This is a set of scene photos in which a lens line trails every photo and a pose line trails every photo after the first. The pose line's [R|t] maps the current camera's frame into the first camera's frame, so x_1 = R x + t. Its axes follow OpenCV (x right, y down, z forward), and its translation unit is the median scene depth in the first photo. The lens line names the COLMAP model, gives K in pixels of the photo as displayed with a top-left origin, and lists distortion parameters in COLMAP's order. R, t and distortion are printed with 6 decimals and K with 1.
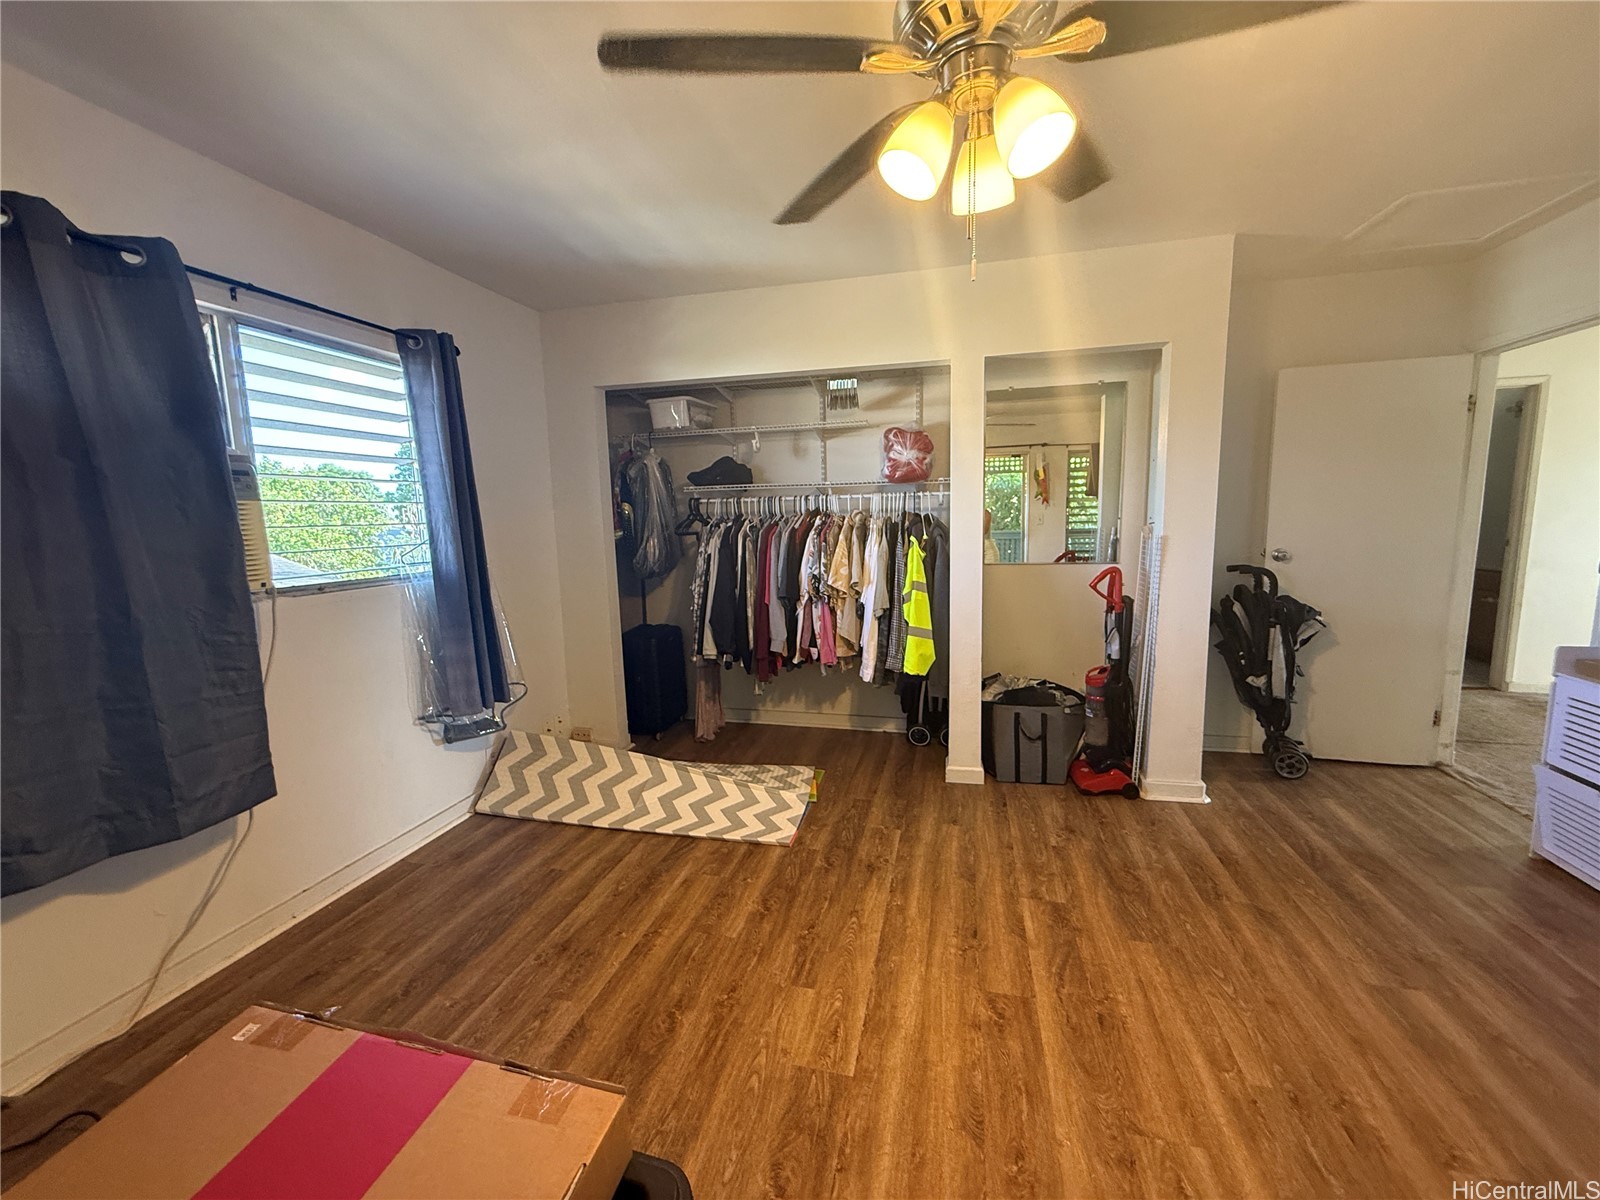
lens RADIAL K [[633.9, 0, 797.8], [0, 633.9, 602.3], [0, 0, 1]] dist [-0.002177, 0.000473]
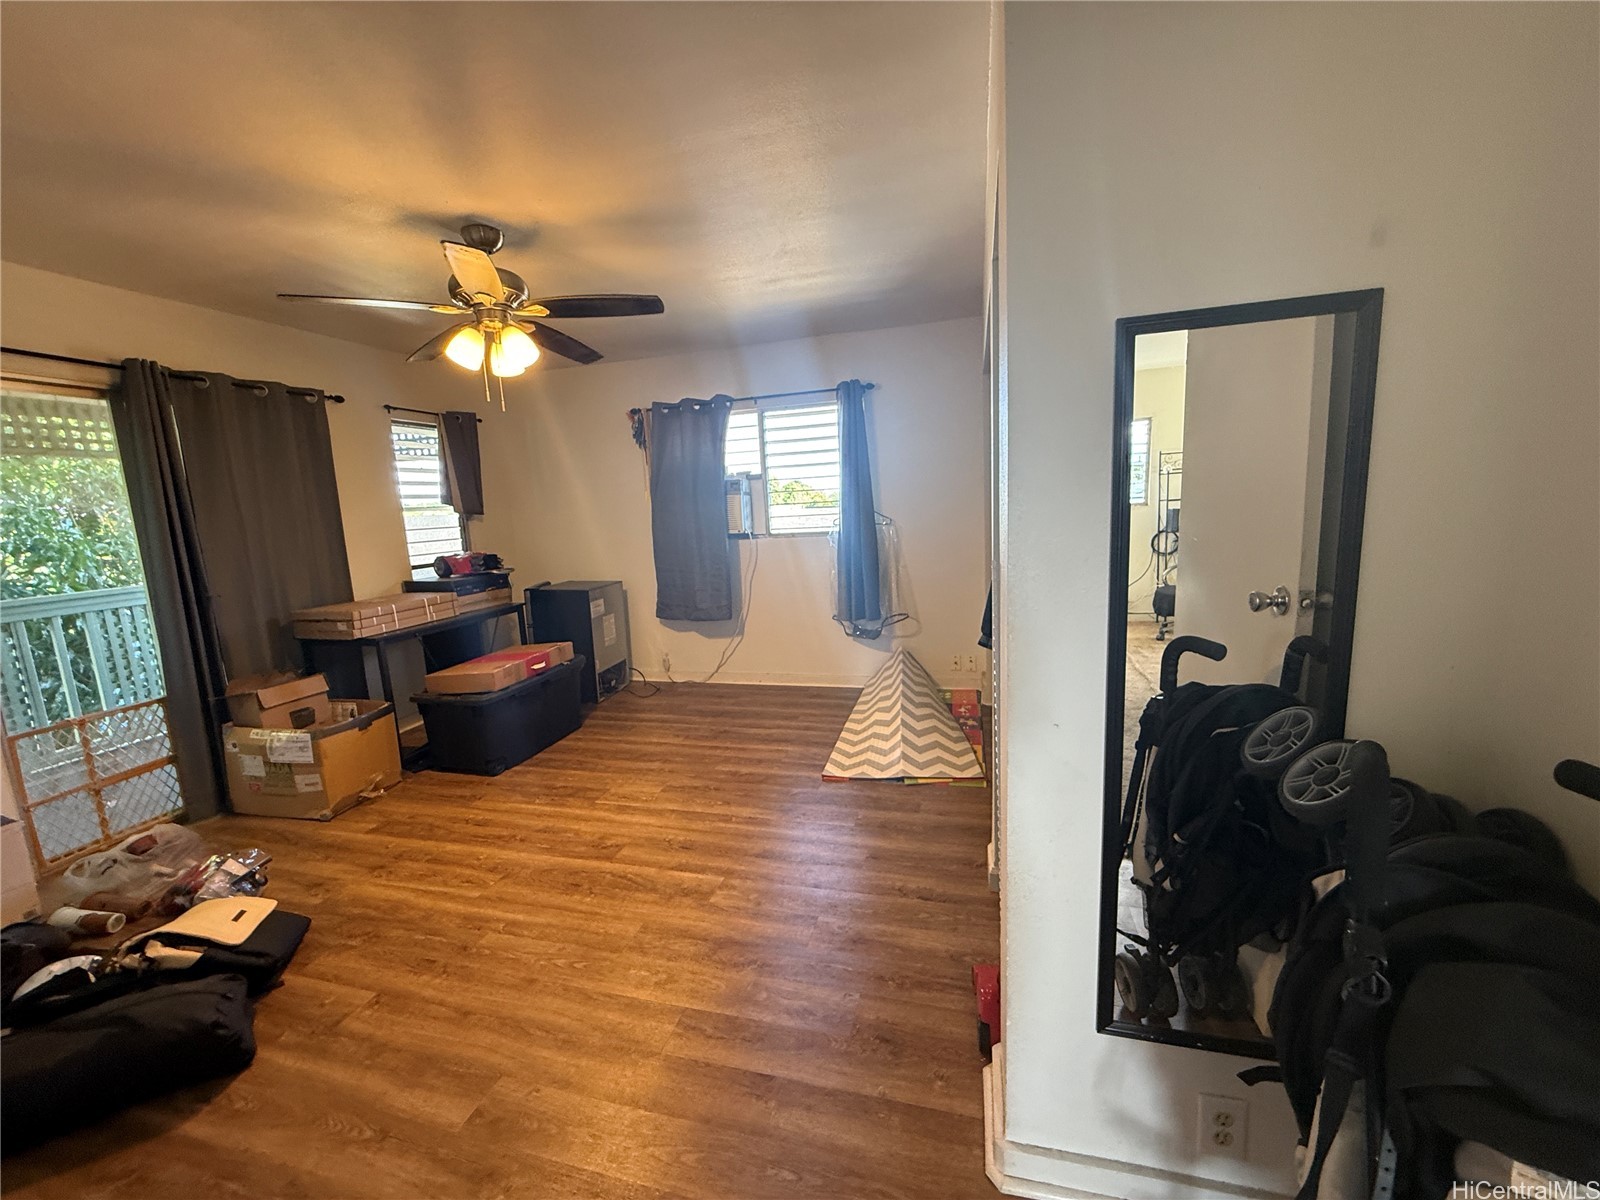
lens RADIAL K [[633.9, 0, 798.5], [0, 633.9, 601.5], [0, 0, 1]] dist [-0.002177, 0.000473]
pose [[-0.009286, 0.184469, -0.982794, 1.437879], [-0.086033, 0.979045, 0.184578, -0.212202], [0.996249, 0.086266, 0.006779, 1.181503]]
